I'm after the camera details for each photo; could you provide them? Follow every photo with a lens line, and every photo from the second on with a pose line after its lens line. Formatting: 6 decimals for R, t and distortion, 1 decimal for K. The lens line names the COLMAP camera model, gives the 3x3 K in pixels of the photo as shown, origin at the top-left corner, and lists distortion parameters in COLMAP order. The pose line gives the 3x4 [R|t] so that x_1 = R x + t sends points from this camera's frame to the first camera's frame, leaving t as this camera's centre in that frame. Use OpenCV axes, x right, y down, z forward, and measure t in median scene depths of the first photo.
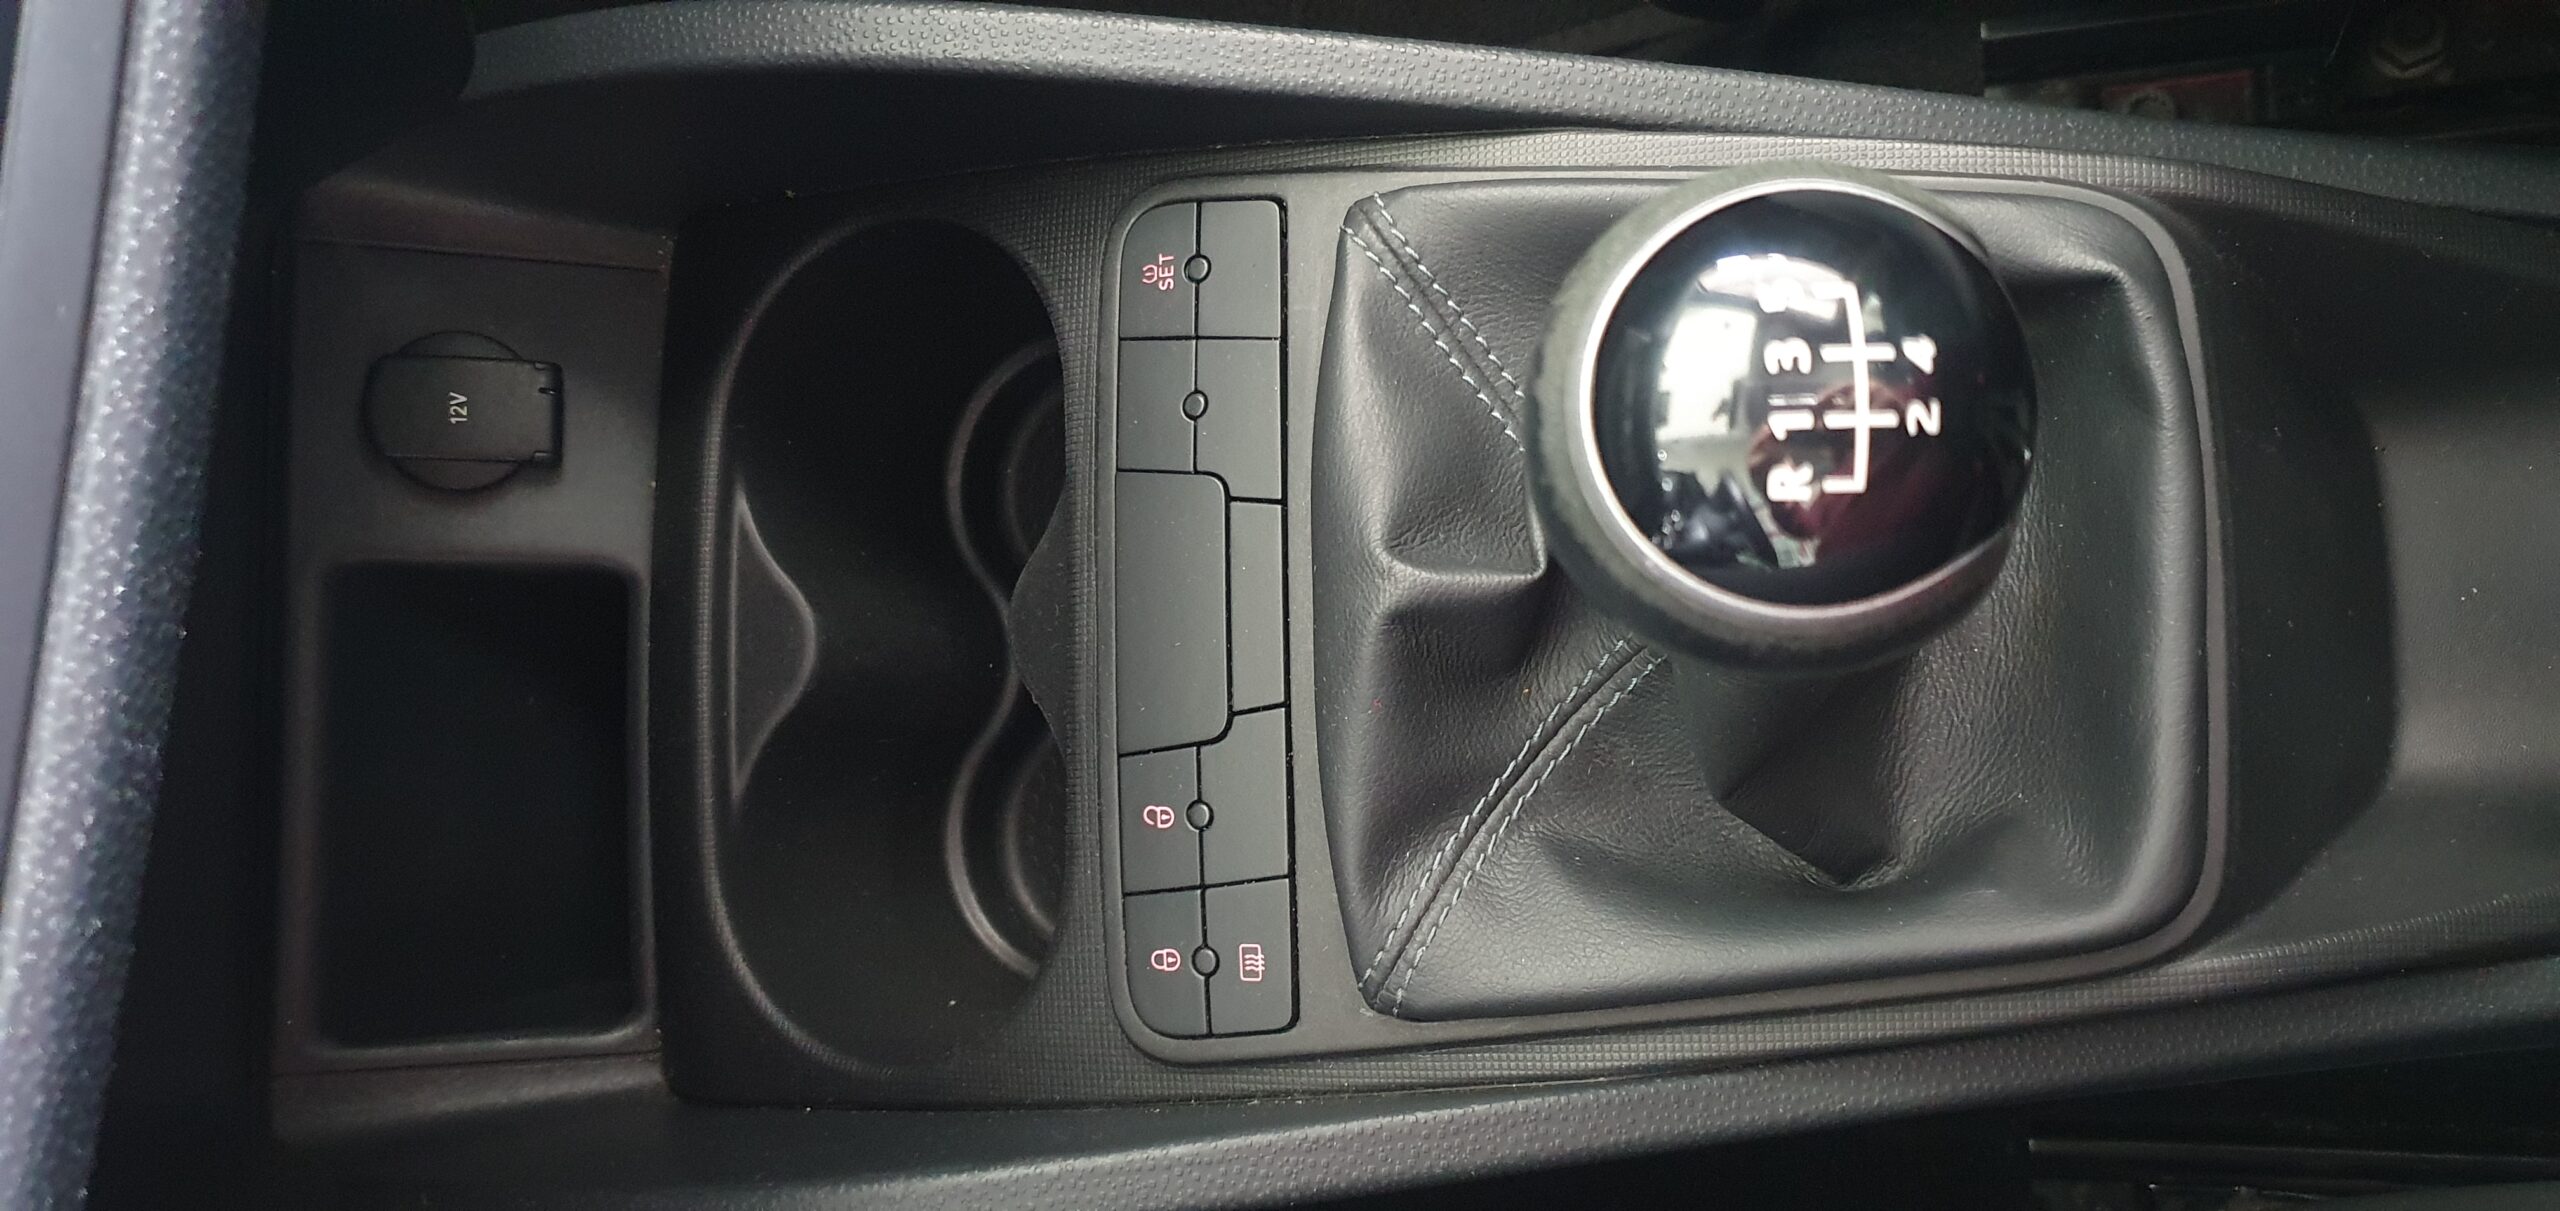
lens RADIAL K [[1879.9, 0, 1280.0], [0, 1879.9, 605.5], [0, 0, 1]] dist [-0.011517, -0.007265]
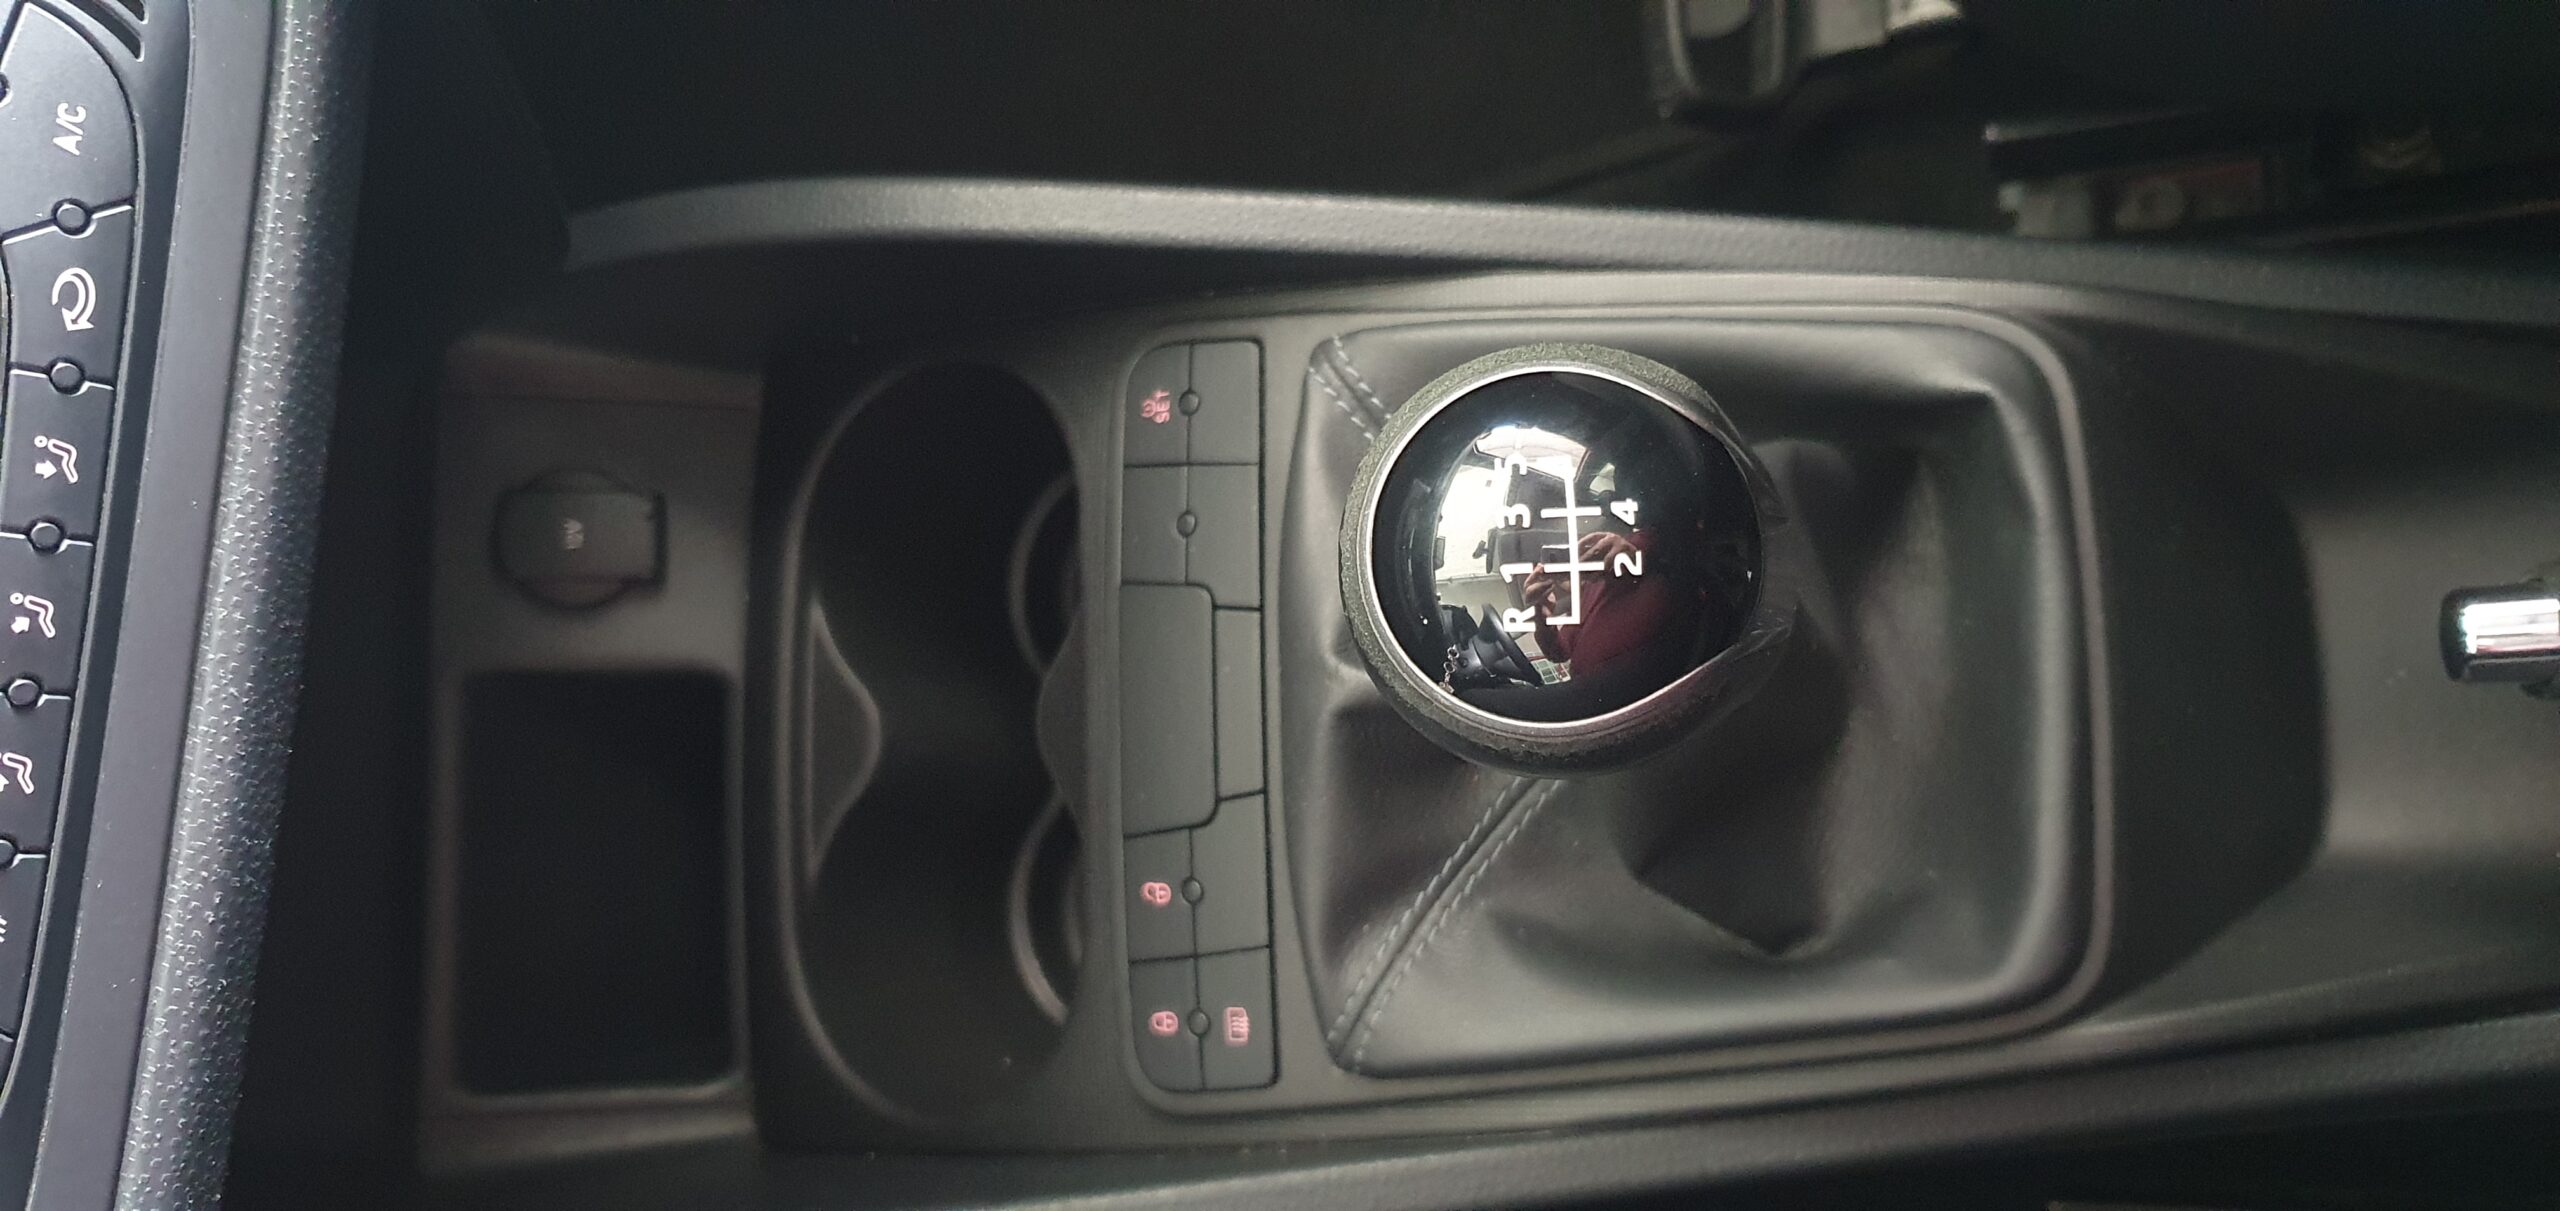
lens RADIAL K [[1892.3, 0, 1280.0], [0, 1892.3, 605.5], [0, 0, 1]] dist [0.005827, -0.087464]
pose [[0.994270, -0.017792, -0.105405, 0.136237], [0.014151, 0.999280, -0.035192, -0.018745], [0.105955, 0.033499, 0.993806, -0.122734]]
